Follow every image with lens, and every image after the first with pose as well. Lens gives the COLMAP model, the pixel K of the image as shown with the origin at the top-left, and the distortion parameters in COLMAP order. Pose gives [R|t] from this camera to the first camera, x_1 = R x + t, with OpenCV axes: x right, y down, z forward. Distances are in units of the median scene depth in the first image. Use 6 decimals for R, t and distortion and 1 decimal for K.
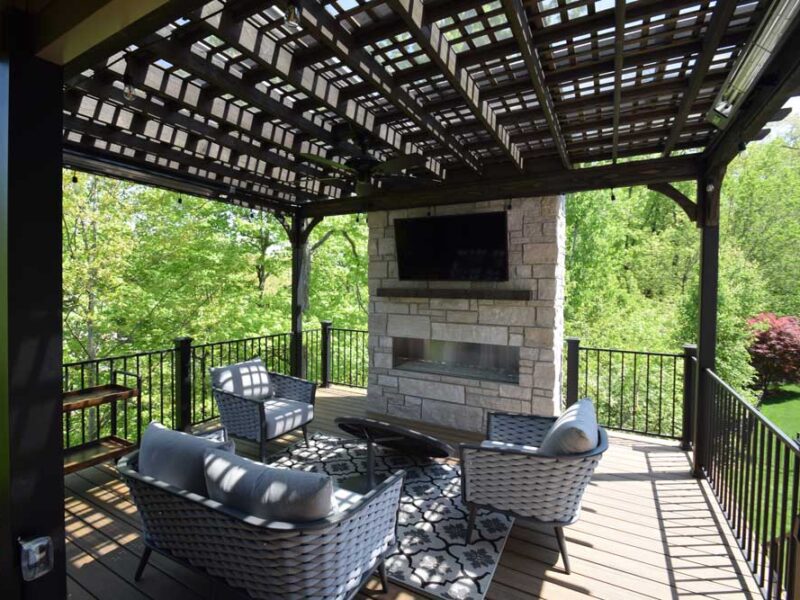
lens RADIAL K [[395.2, 0, 398.1], [0, 395.2, 298.7], [0, 0, 1]] dist [-0.002566, 0.001005]
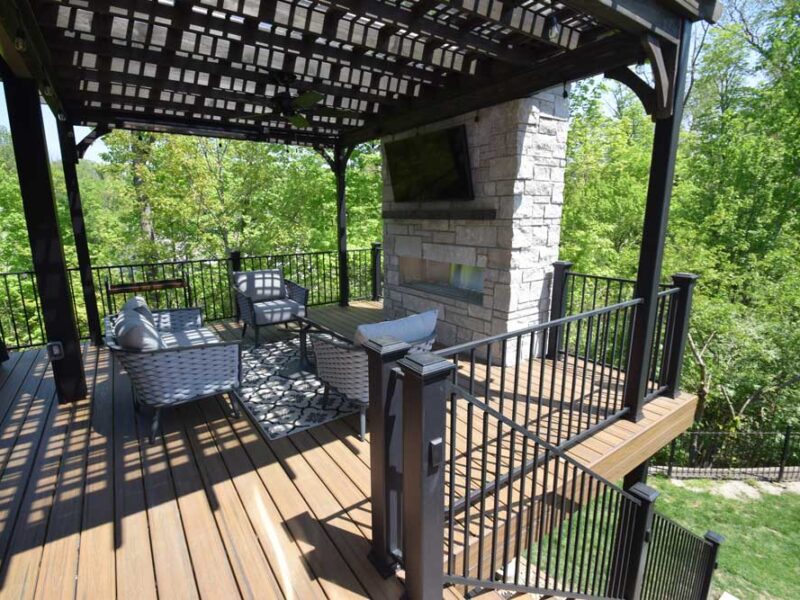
lens RADIAL K [[395.2, 0, 401.9], [0, 395.2, 299.3], [0, 0, 1]] dist [-0.002566, 0.001005]
pose [[0.904823, 0.073899, -0.419326, 0.519122], [-0.002599, 0.985764, 0.168117, 0.032668], [0.425780, -0.151027, 0.892133, 0.015807]]
